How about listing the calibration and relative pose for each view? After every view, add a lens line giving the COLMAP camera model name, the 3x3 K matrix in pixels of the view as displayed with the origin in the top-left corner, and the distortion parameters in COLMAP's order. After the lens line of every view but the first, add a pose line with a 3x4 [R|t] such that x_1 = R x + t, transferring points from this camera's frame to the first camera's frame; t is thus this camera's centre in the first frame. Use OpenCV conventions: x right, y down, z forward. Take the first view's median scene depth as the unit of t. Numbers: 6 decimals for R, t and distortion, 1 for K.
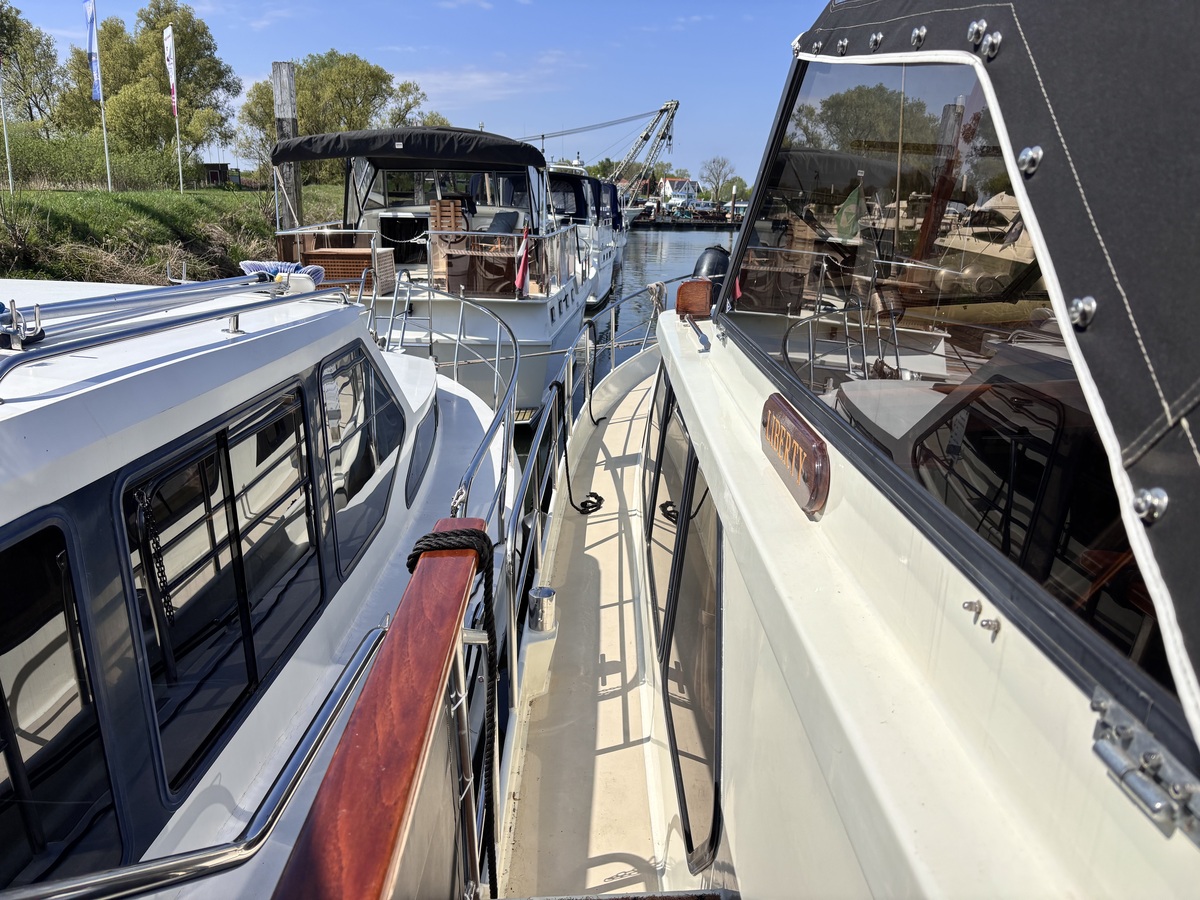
lens RADIAL K [[929.7, 0, 575.9], [0, 929.7, 446.4], [0, 0, 1]] dist [-0.004101, -0.010765]
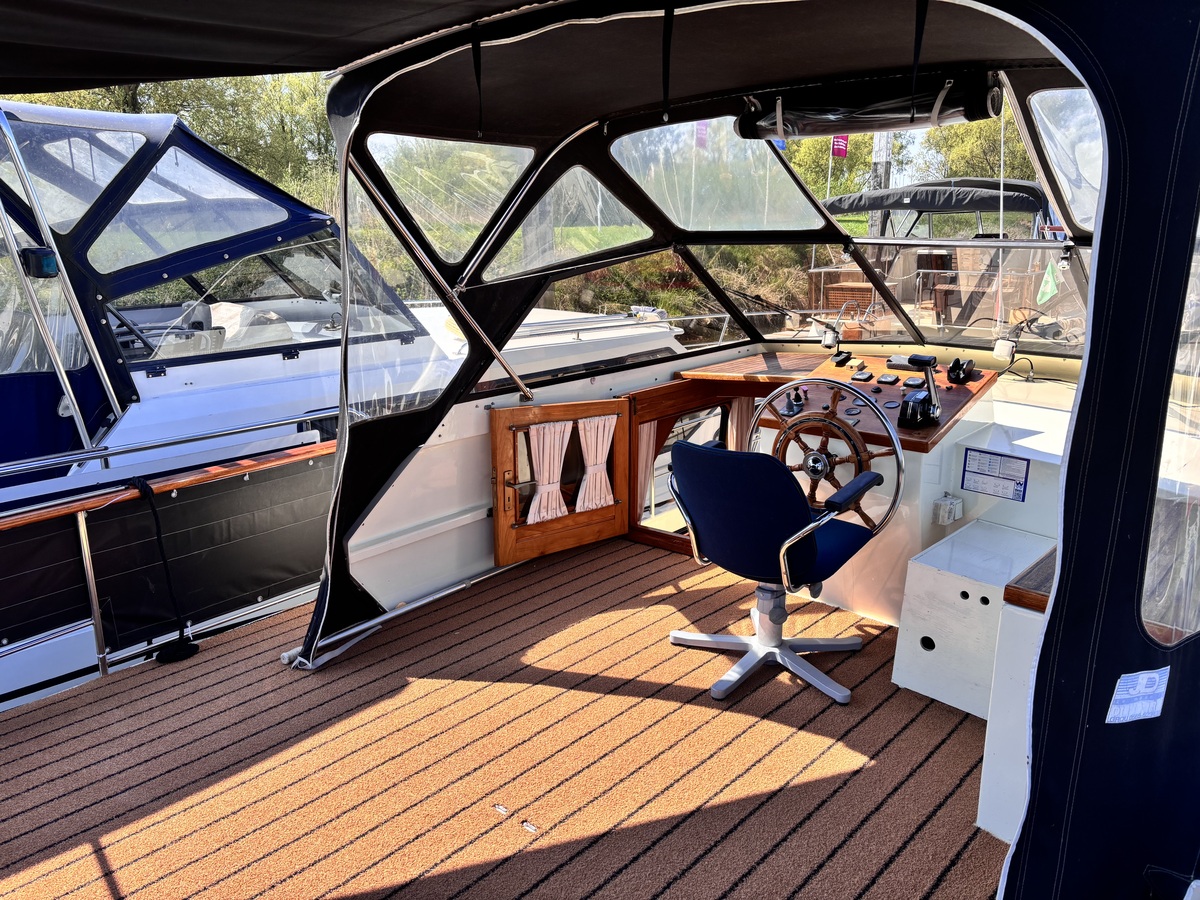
lens RADIAL K [[936.8, 0, 602.9], [0, 936.8, 477.0], [0, 0, 1]] dist [0.033000, -0.006495]
pose [[0.755865, 0.159667, -0.634961, 0.101815], [-0.145707, 0.986510, 0.074616, 0.002723], [0.638309, 0.036118, 0.768933, -0.063435]]
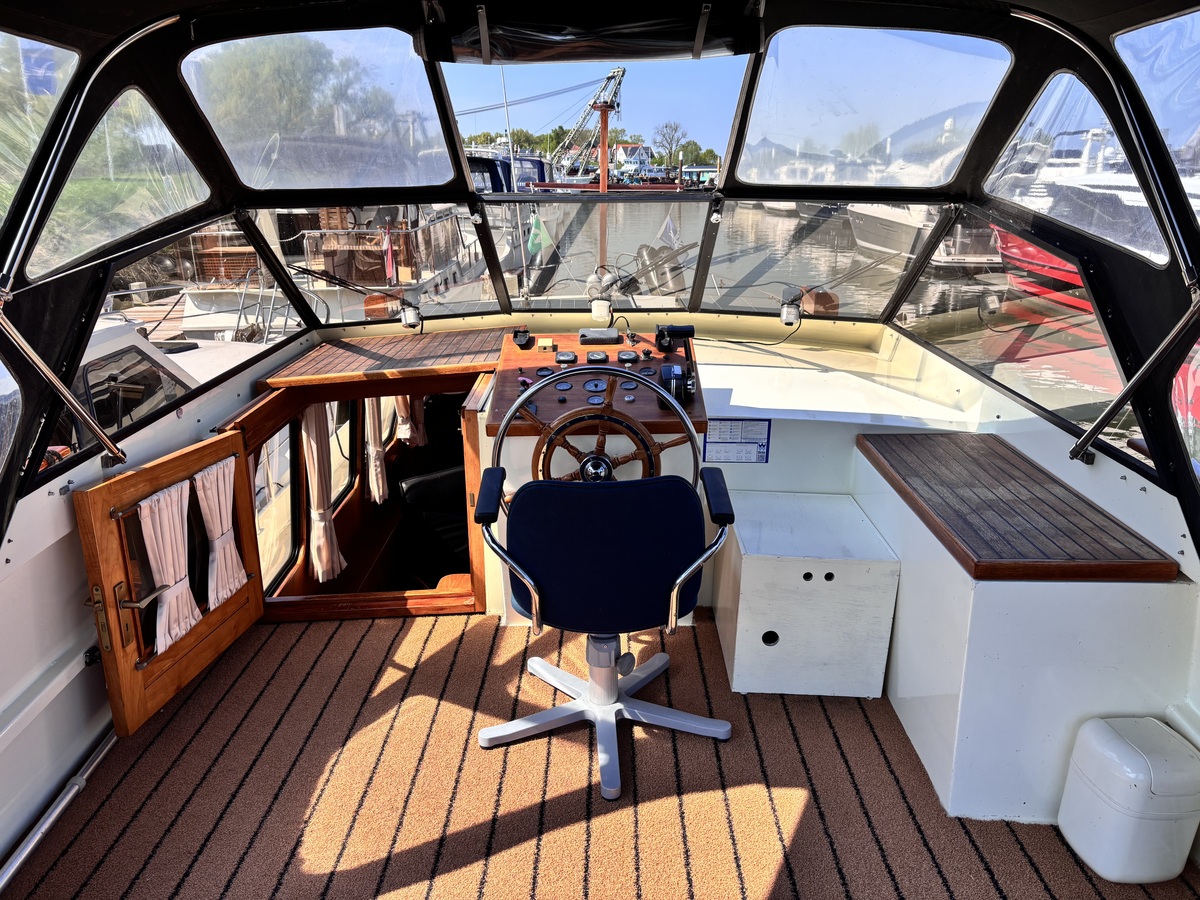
lens RADIAL K [[921.7, 0, 598.7], [0, 921.7, 456.4], [0, 0, 1]] dist [0.088282, -0.122990]
pose [[0.999188, -0.032351, 0.024034, 0.055496], [0.031077, 0.998183, 0.051629, 0.000272], [-0.025660, -0.050840, 0.998377, -0.053424]]
